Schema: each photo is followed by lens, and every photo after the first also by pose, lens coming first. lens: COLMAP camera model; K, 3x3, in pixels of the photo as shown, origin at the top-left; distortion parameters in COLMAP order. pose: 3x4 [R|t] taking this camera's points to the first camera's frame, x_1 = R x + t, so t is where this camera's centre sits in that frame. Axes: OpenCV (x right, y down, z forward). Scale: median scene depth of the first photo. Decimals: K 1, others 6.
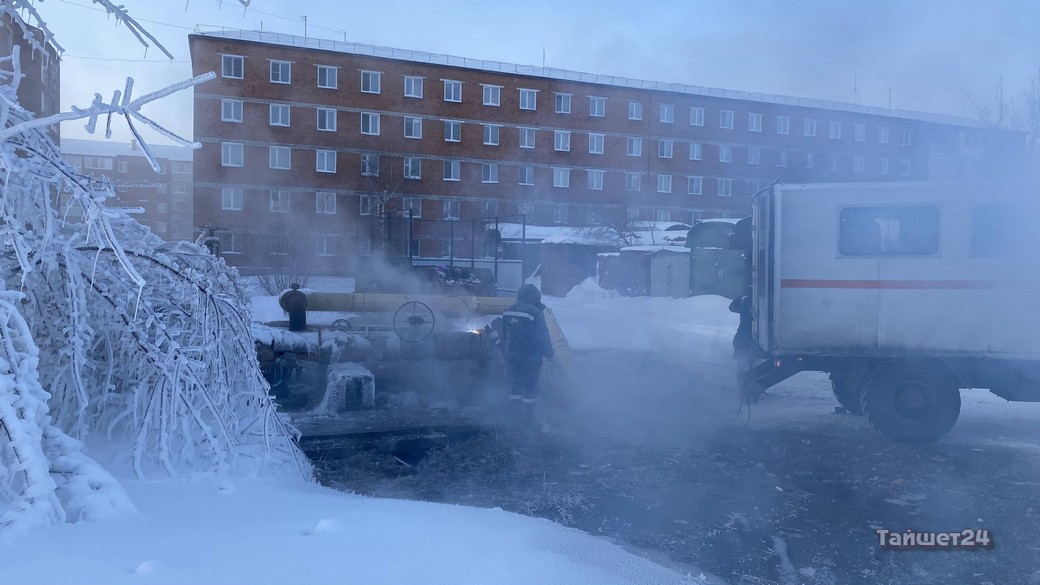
lens RADIAL K [[766.5, 0, 520.0], [0, 766.5, 292.5], [0, 0, 1]] dist [0.045118, -0.066632]
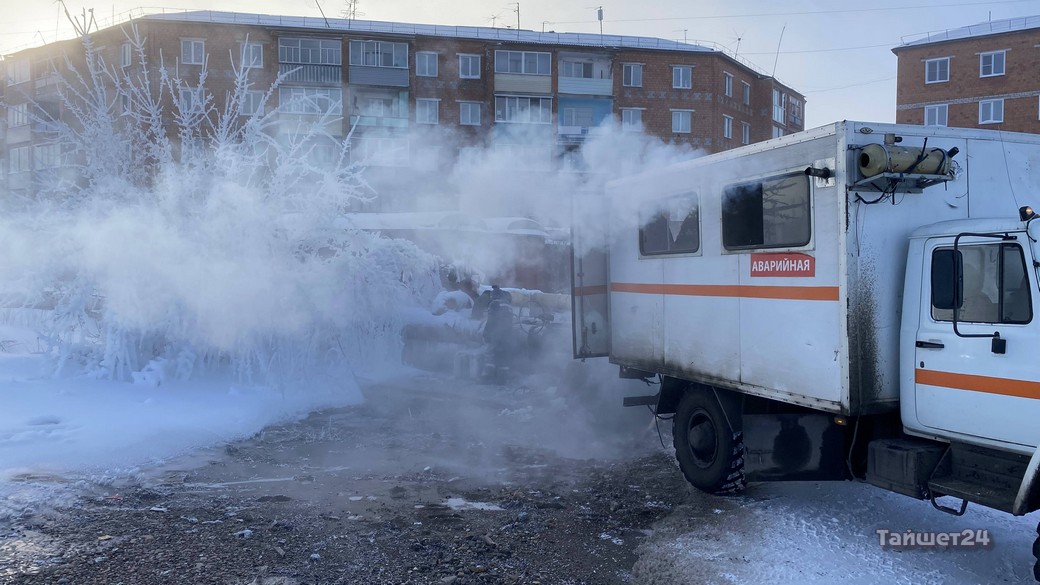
lens RADIAL K [[766.5, 0, 520.0], [0, 766.5, 292.5], [0, 0, 1]] dist [0.045118, -0.066632]
pose [[0.532518, 0.015930, -0.846269, 1.074736], [-0.032544, 0.999469, -0.001665, -0.000566], [0.845793, 0.028428, 0.532754, 0.416636]]
